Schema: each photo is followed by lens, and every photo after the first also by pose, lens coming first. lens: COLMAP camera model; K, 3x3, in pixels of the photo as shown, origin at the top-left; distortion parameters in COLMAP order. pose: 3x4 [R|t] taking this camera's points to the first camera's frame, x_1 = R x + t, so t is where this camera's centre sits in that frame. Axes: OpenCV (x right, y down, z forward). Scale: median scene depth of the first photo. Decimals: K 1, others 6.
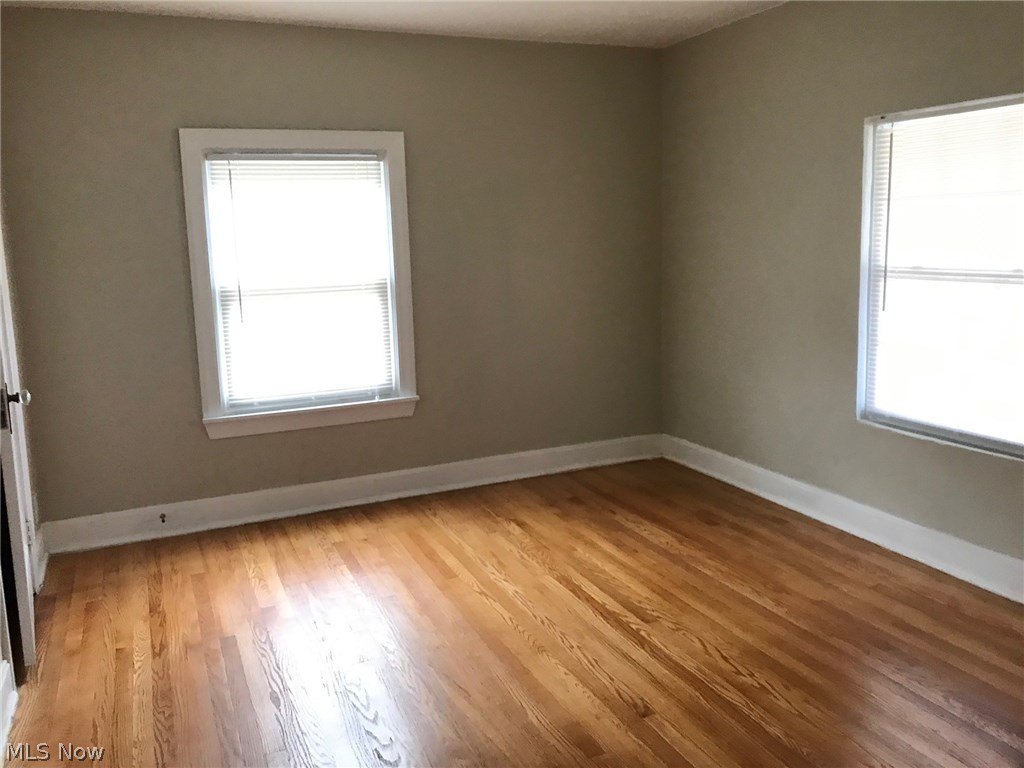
lens RADIAL K [[853.7, 0, 508.7], [0, 853.7, 379.5], [0, 0, 1]] dist [0.060615, -0.079240]
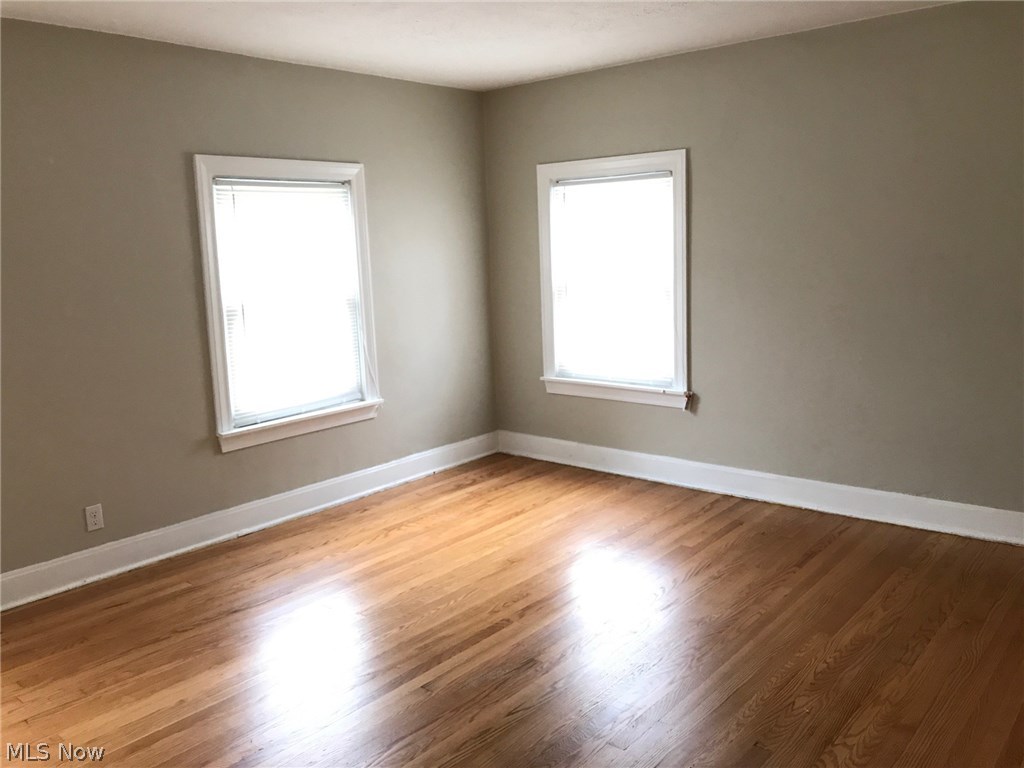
lens RADIAL K [[853.7, 0, 508.7], [0, 853.7, 379.5], [0, 0, 1]] dist [0.060615, -0.079240]
pose [[0.907275, -0.070435, 0.414597, -0.469715], [0.088042, 0.995840, -0.023485, 0.036745], [-0.411218, 0.057809, 0.909702, -0.087097]]
